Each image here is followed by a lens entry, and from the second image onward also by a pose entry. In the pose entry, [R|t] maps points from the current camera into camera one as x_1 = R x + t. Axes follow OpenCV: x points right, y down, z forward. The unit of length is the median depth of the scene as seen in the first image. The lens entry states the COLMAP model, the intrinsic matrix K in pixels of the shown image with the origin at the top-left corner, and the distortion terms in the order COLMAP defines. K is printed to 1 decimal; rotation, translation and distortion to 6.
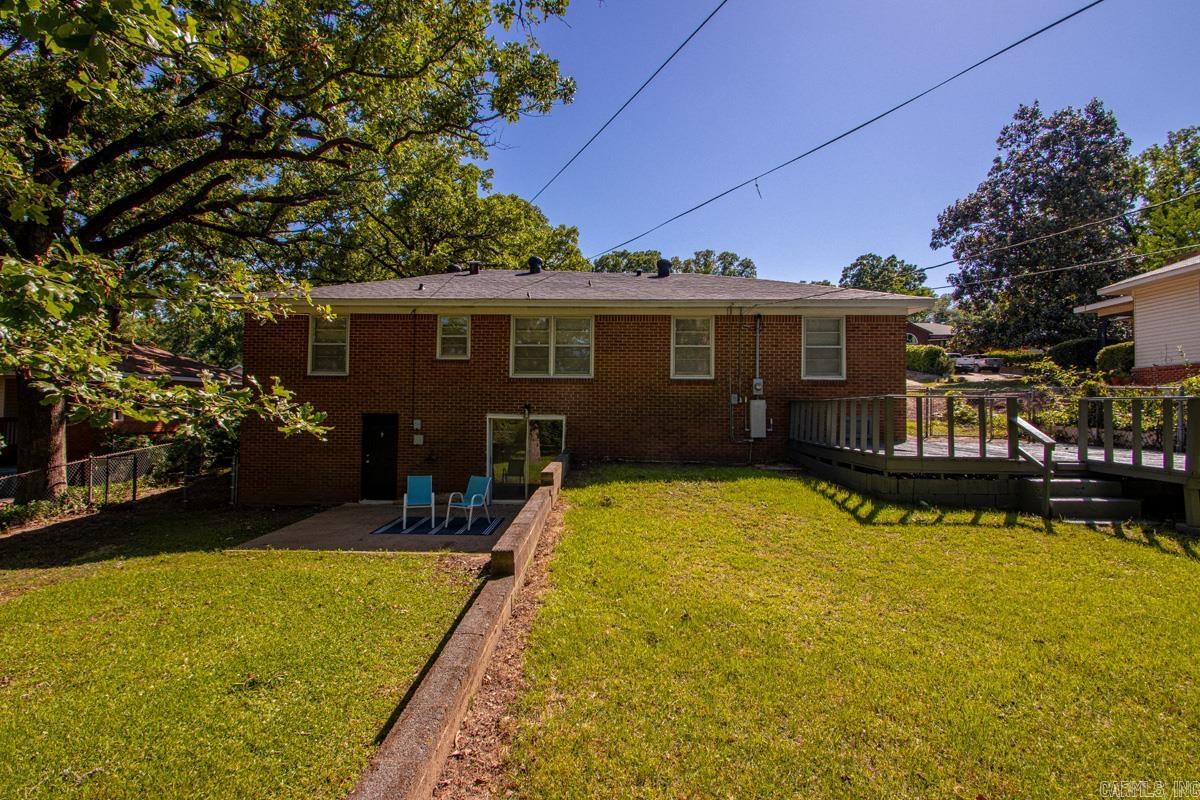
lens RADIAL K [[575.6, 0, 599.8], [0, 575.6, 400.6], [0, 0, 1]] dist [-0.000948, -0.002780]
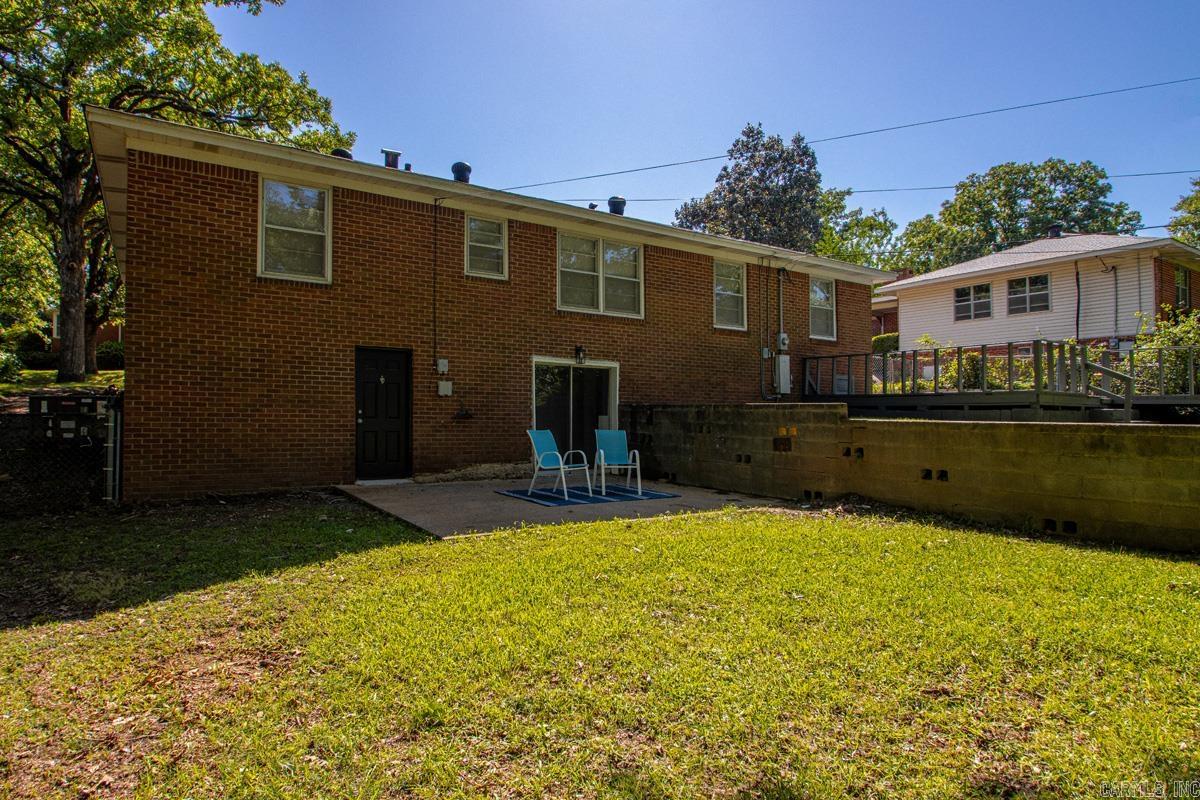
lens RADIAL K [[662.7, 0, 601.3], [0, 662.7, 394.4], [0, 0, 1]] dist [-0.000377, 0.000084]
pose [[0.830636, 0.018314, 0.556515, -0.595287], [-0.016946, 0.999827, -0.007609, 0.077702], [-0.556558, -0.003110, 0.830803, 0.234401]]
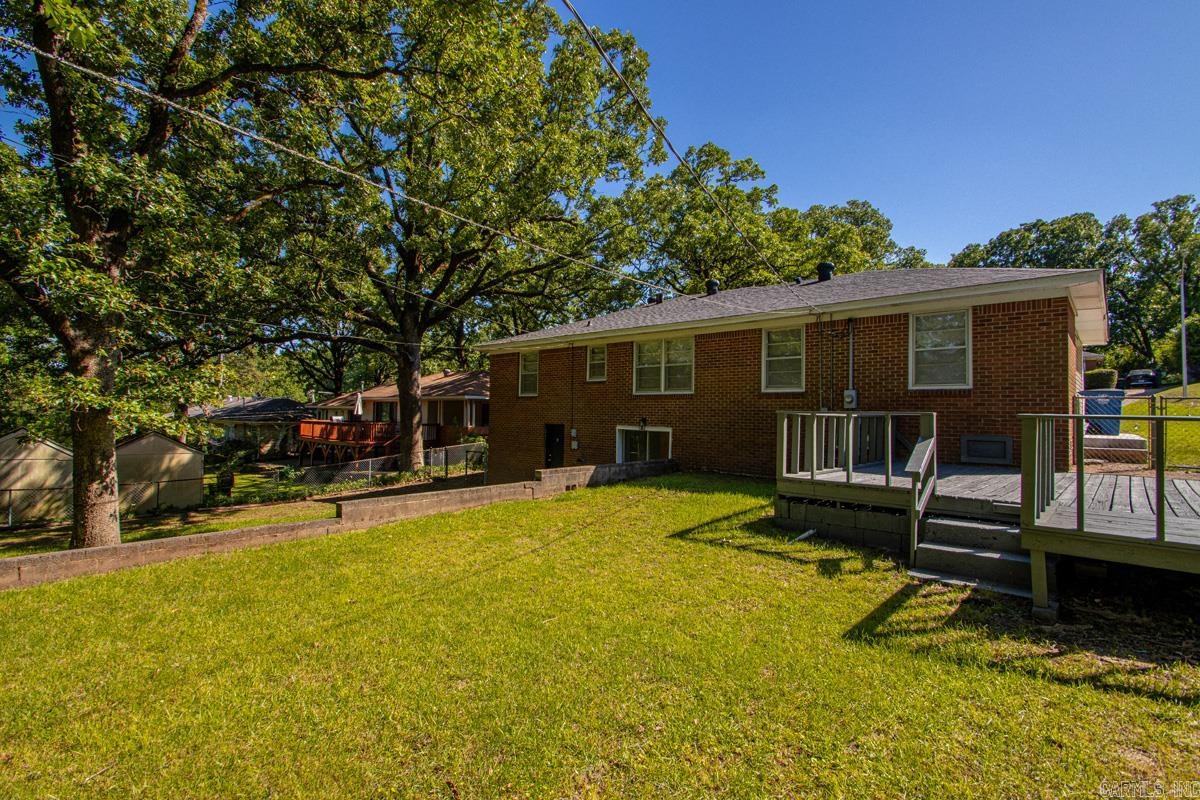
lens RADIAL K [[575.6, 0, 592.4], [0, 575.6, 407.2], [0, 0, 1]] dist [-0.000948, -0.002780]
pose [[0.746246, -0.006953, -0.665634, 0.562838], [0.001804, 0.999963, -0.008423, -0.004914], [0.665668, 0.005085, 0.746231, 0.069399]]
